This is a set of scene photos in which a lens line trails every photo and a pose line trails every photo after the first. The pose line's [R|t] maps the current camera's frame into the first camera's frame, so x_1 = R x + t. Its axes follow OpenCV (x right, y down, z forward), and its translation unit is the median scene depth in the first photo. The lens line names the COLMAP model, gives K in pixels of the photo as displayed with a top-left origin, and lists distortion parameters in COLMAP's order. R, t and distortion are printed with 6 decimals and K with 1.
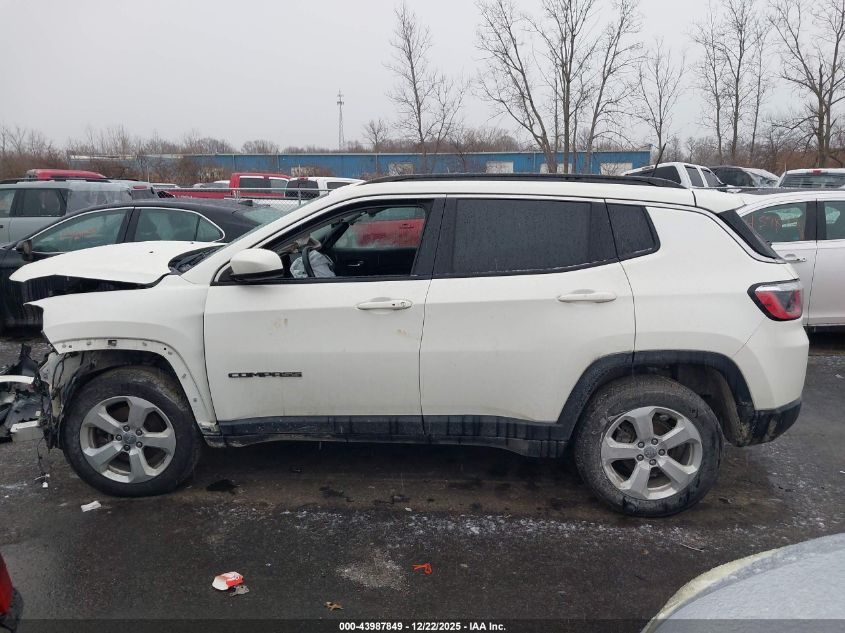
lens RADIAL K [[672.1, 0, 422.5], [0, 672.1, 316.5], [0, 0, 1]] dist [0.000523, 0.004118]
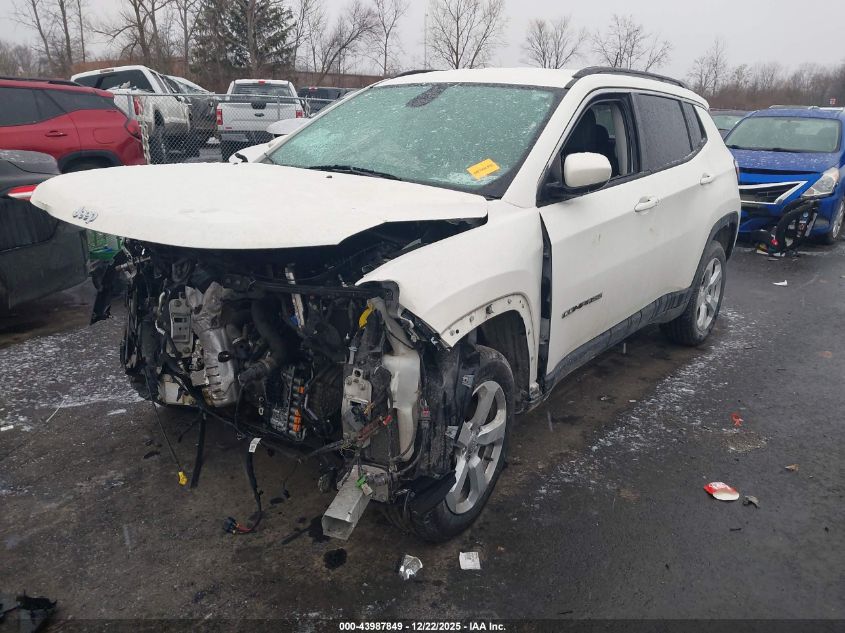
lens RADIAL K [[672.1, 0, 422.5], [0, 672.1, 316.5], [0, 0, 1]] dist [0.000523, 0.004118]
pose [[0.553778, -0.238183, 0.797871, -1.004824], [0.137312, 0.971219, 0.194628, -0.089868], [-0.821264, 0.001776, 0.570545, 0.664393]]
